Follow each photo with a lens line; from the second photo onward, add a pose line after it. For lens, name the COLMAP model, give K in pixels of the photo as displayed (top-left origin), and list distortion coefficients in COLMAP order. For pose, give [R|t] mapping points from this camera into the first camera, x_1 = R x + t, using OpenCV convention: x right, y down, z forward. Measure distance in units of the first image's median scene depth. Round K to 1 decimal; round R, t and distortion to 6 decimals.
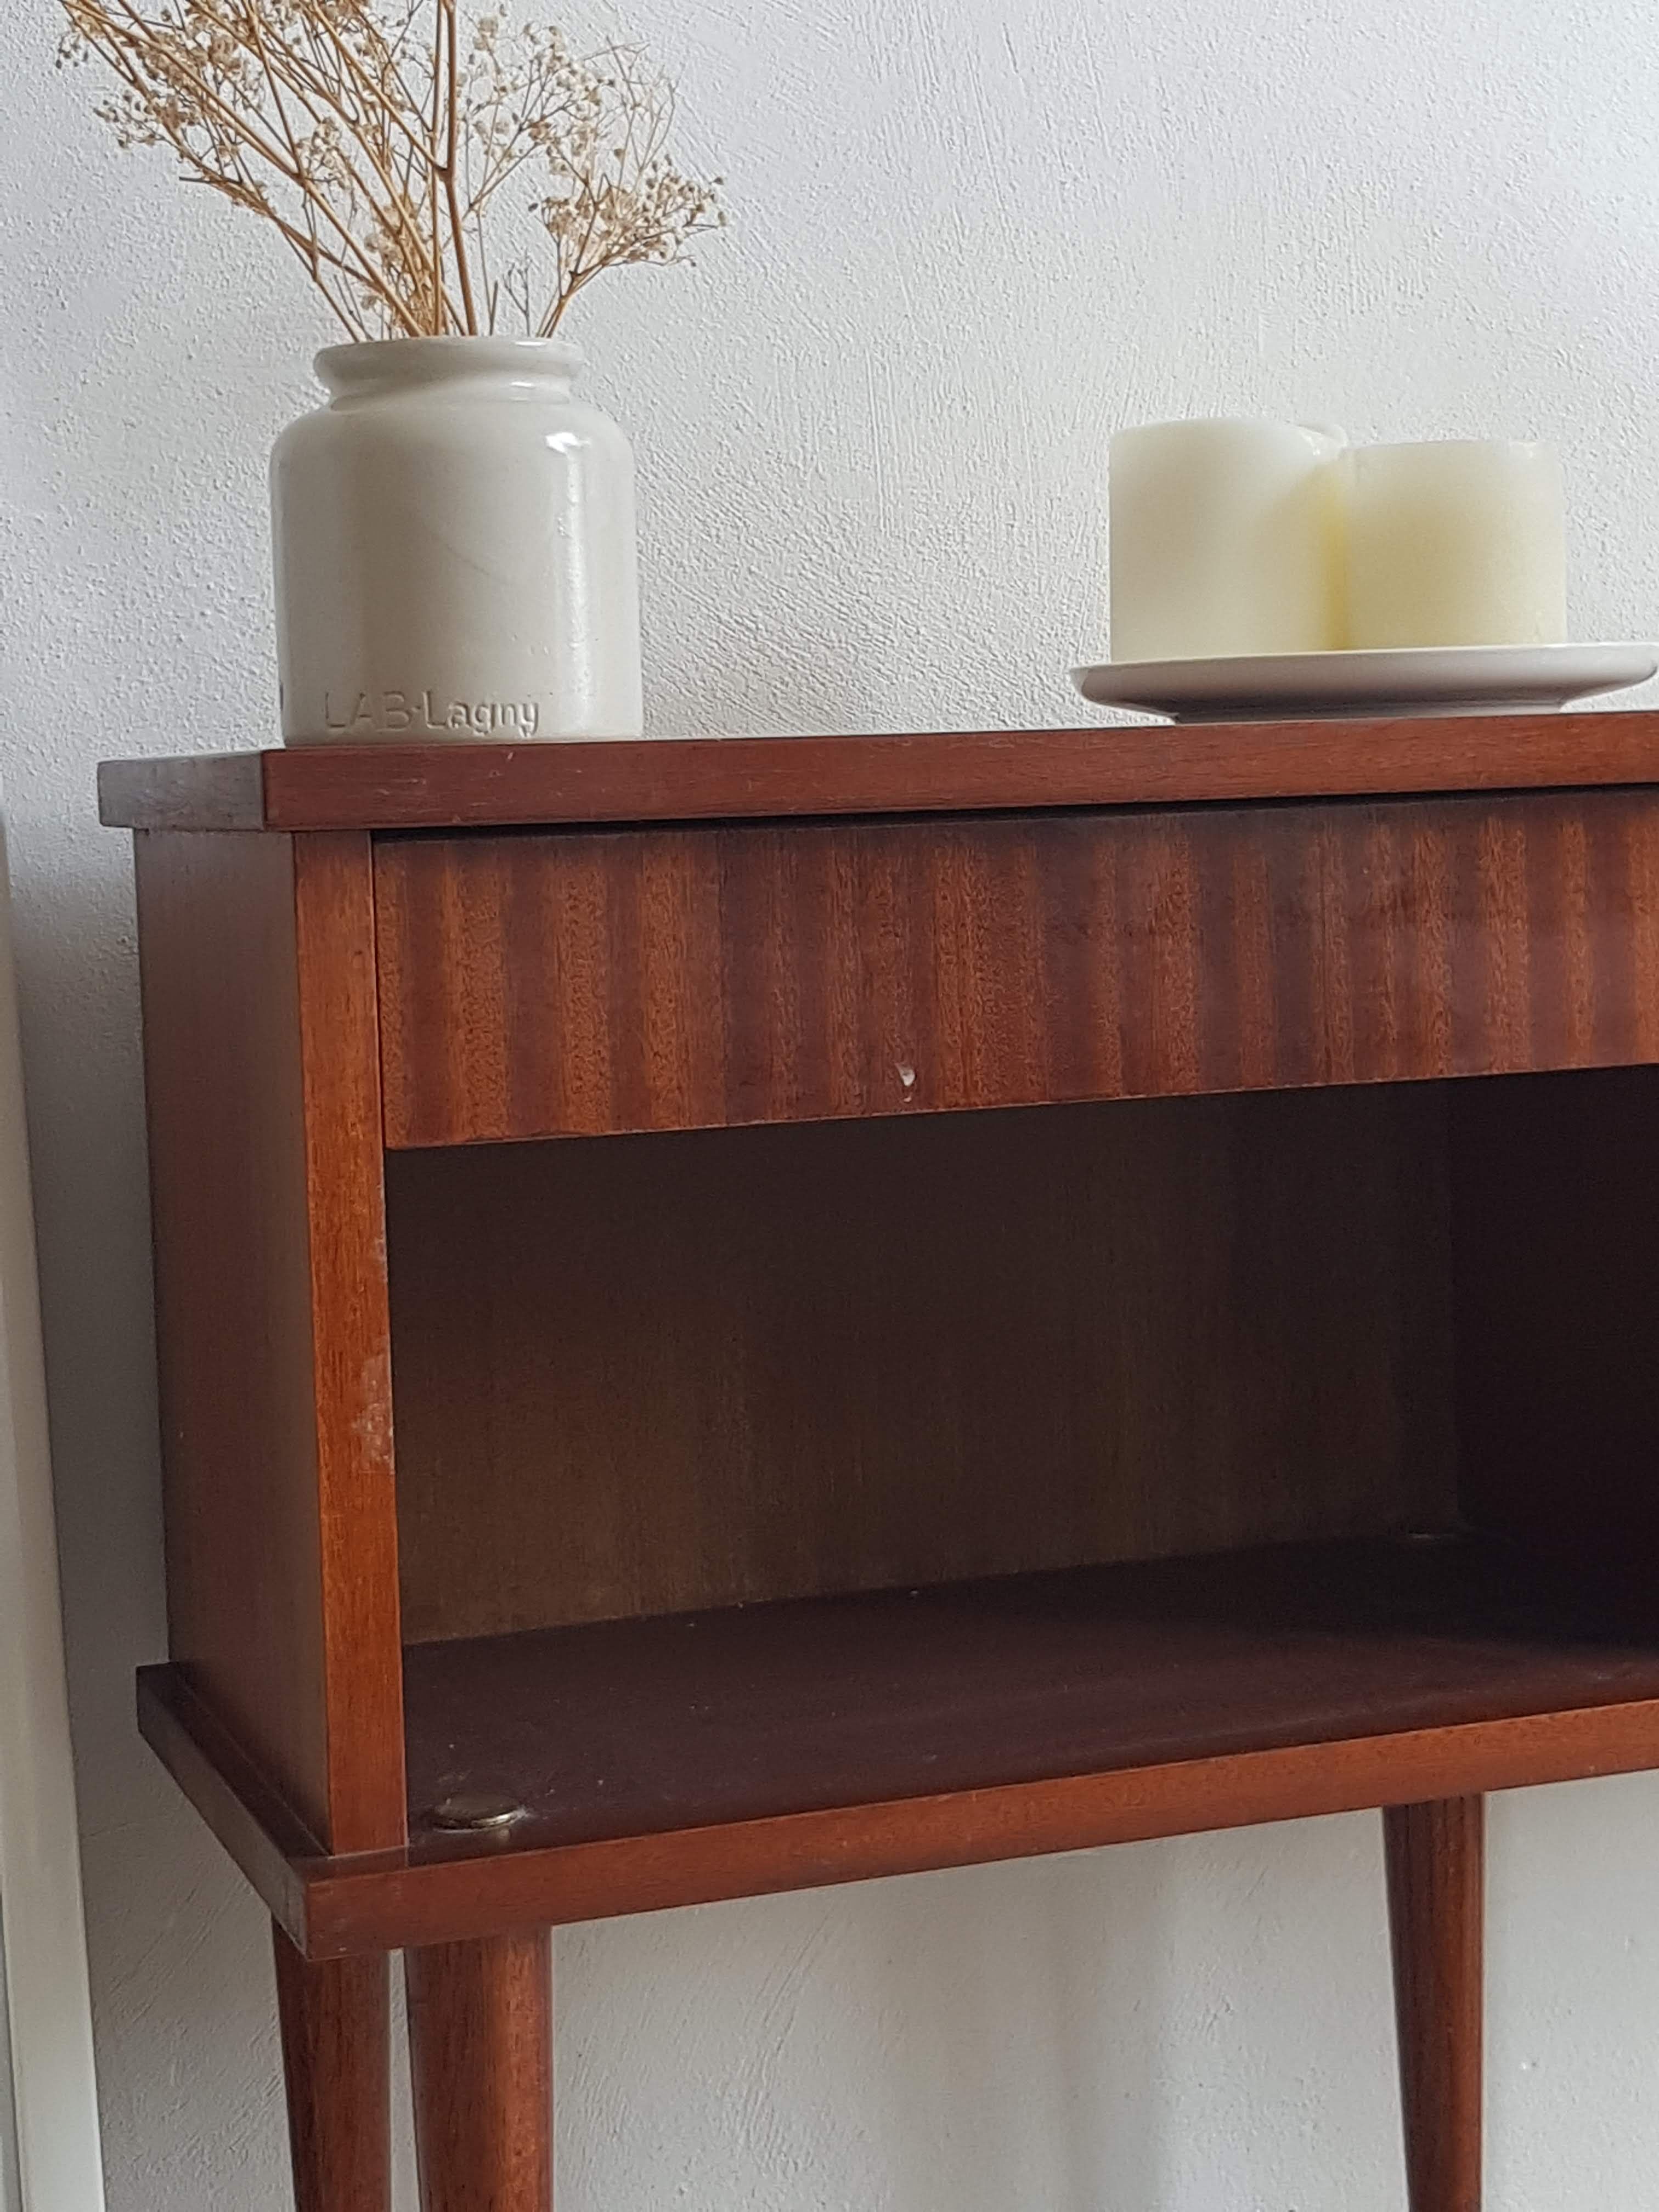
lens RADIAL K [[3841.3, 0, 851.7], [0, 3841.3, 1087.2], [0, 0, 1]] dist [-0.004265, 0.000000]
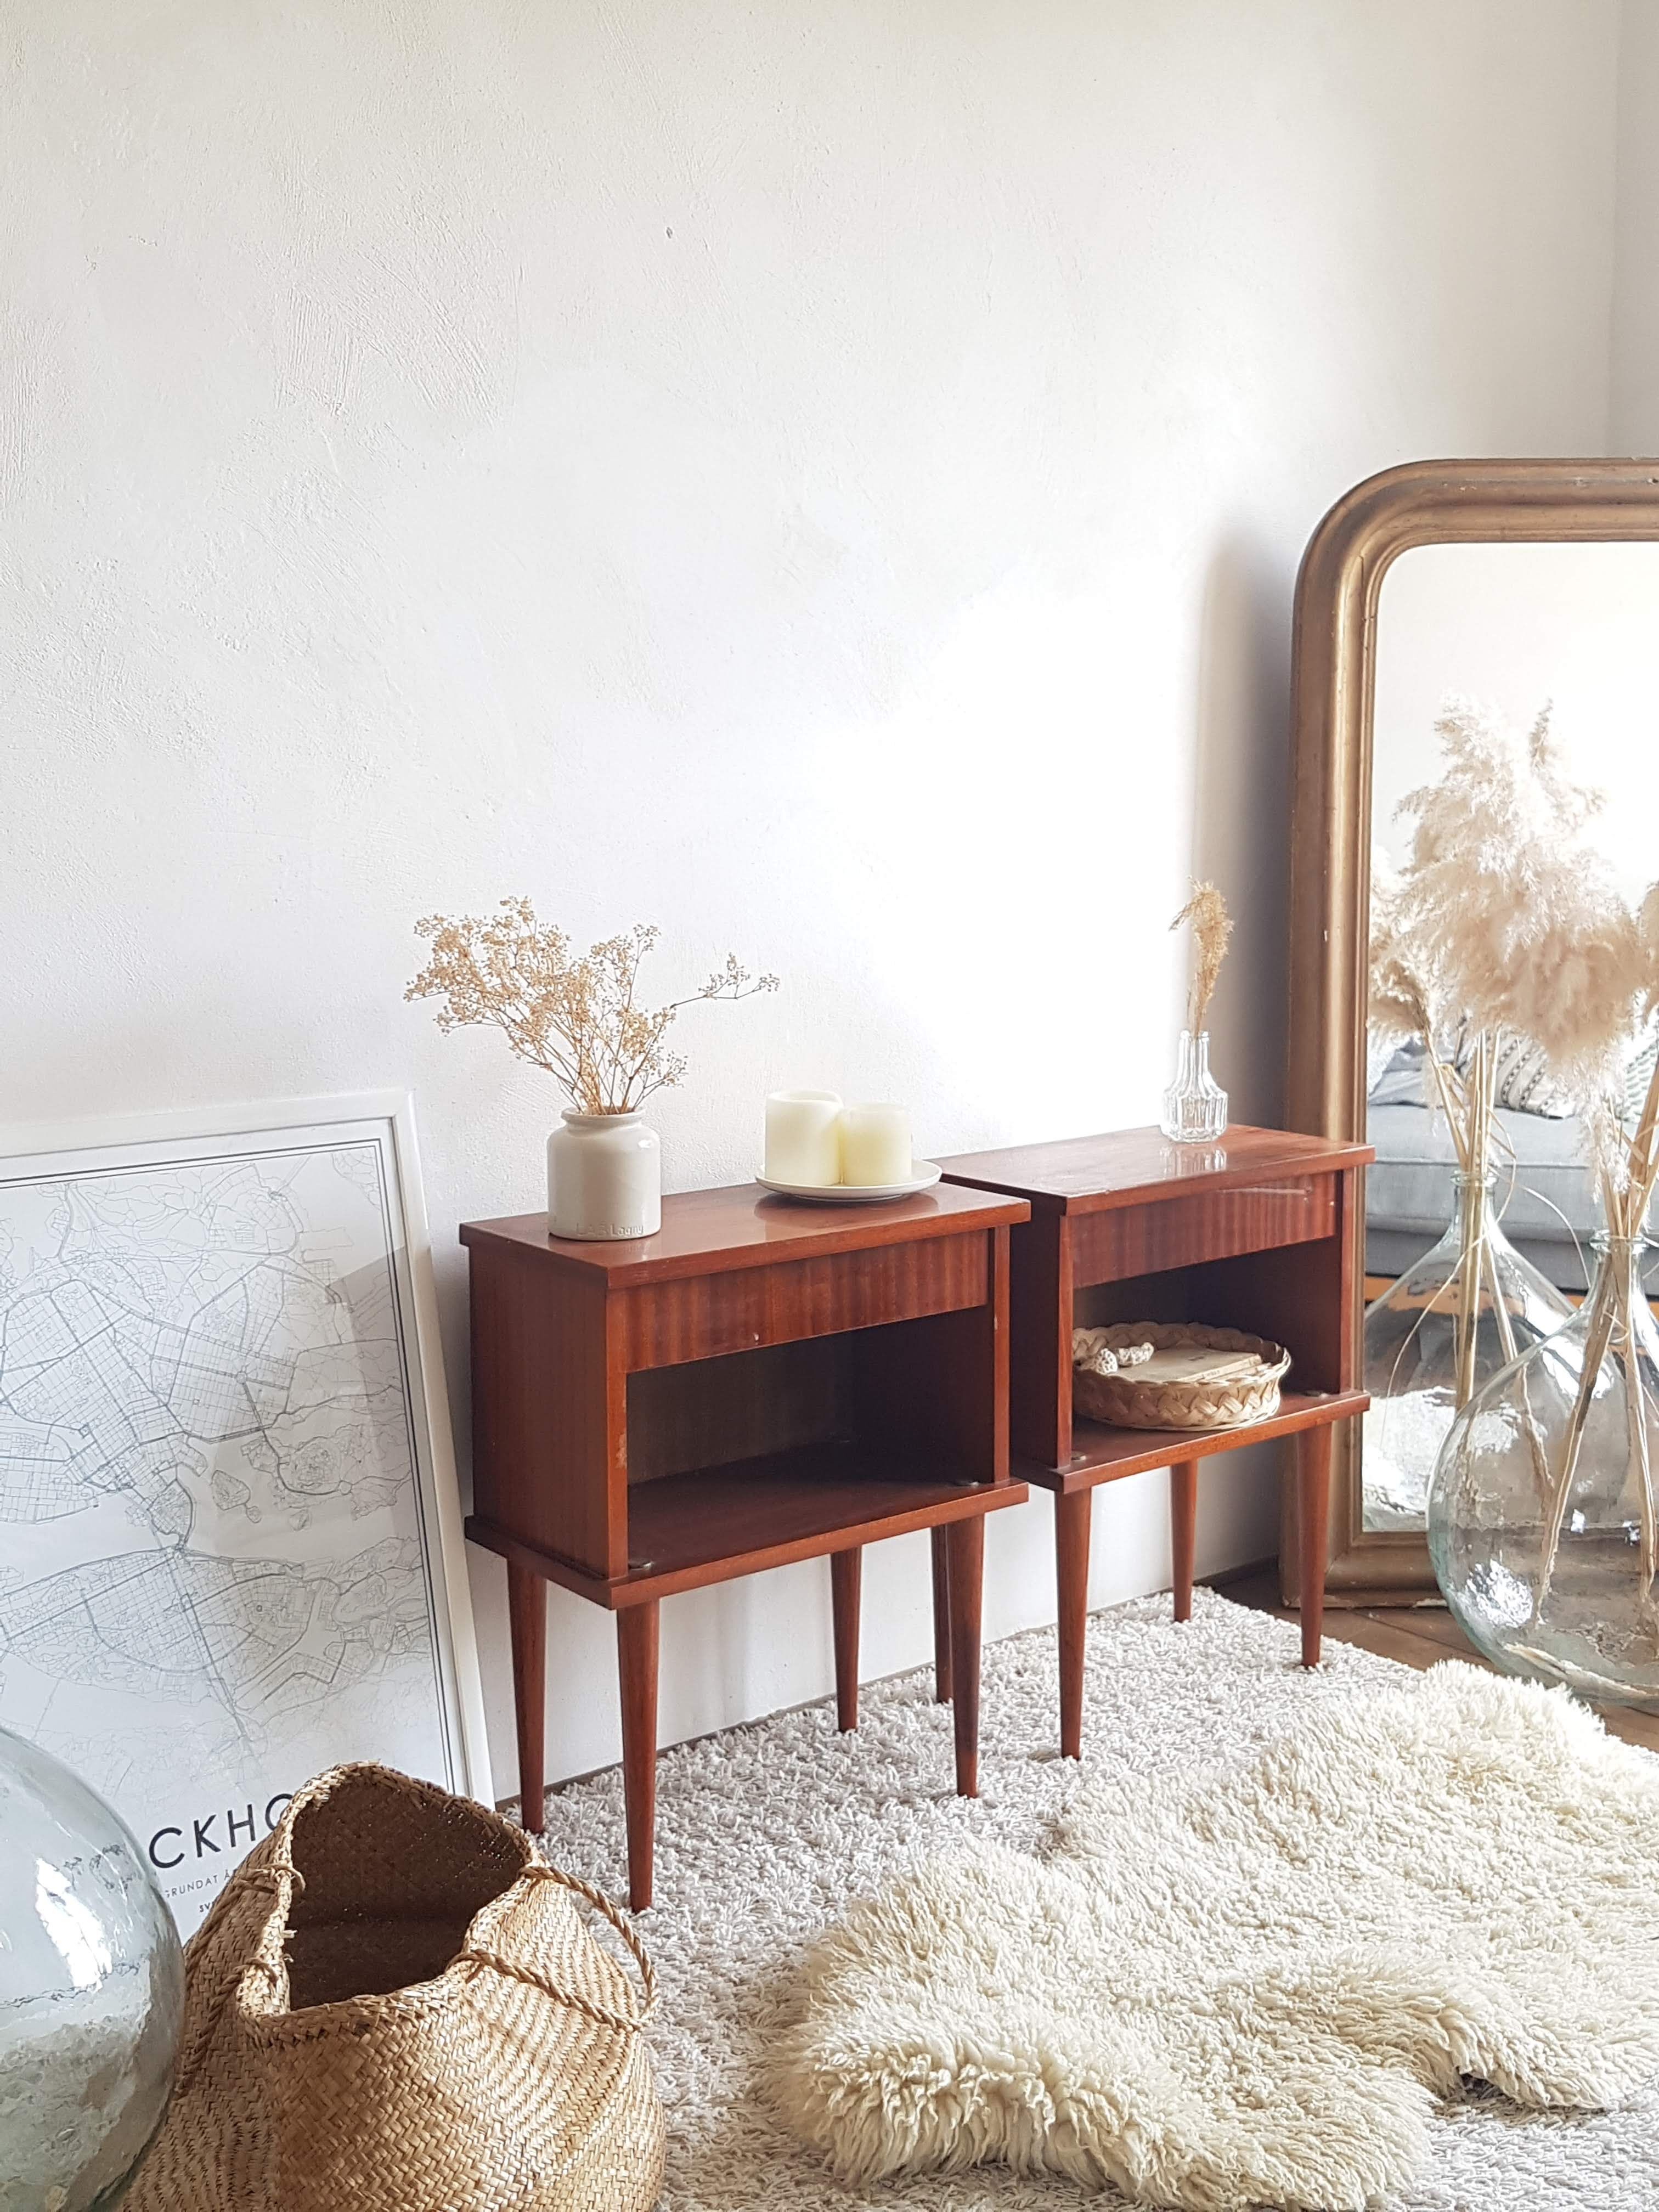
lens RADIAL K [[2462.4, 0, 834.3], [0, 2462.4, 1036.0], [0, 0, 1]] dist [0.041171, 0.000000]
pose [[0.950535, -0.005876, 0.310562, -0.571987], [-0.002237, 0.999666, 0.025760, -0.312854], [-0.310609, -0.025181, 0.950204, -1.039515]]
